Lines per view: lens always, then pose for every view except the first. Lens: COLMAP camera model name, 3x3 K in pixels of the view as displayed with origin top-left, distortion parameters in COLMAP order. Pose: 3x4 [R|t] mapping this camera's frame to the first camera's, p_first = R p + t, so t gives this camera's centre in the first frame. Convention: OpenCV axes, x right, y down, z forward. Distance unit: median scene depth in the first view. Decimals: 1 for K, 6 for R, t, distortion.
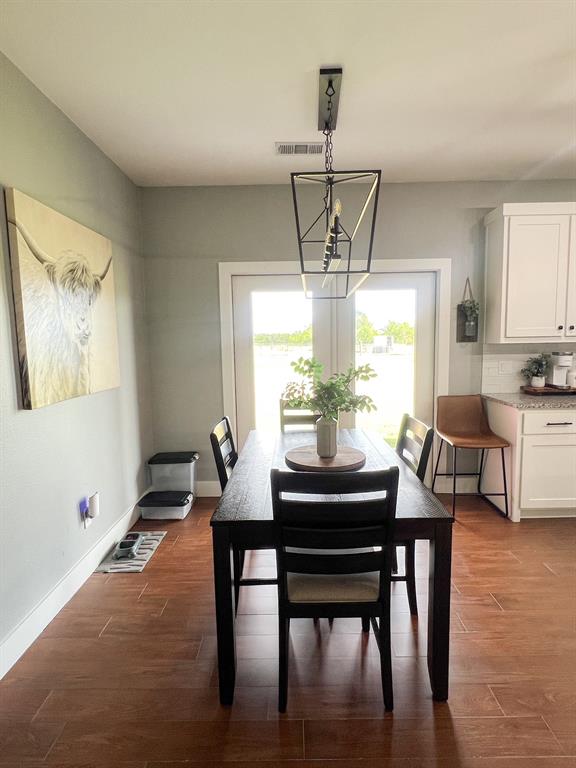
lens RADIAL K [[403.8, 0, 289.0], [0, 403.8, 382.9], [0, 0, 1]] dist [0.021656, -0.000138]
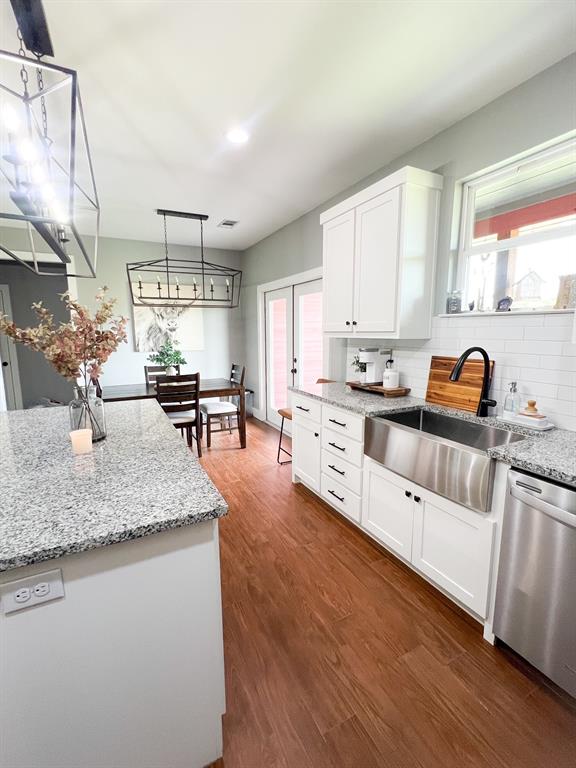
lens RADIAL K [[347.5, 0, 289.9], [0, 347.5, 383.7], [0, 0, 1]] dist [-0.002538, -0.000278]
pose [[0.460339, 0.146240, -0.875615, 1.337139], [-0.093581, 0.988837, 0.115951, -0.071239], [0.882797, 0.028565, 0.468885, 0.458063]]
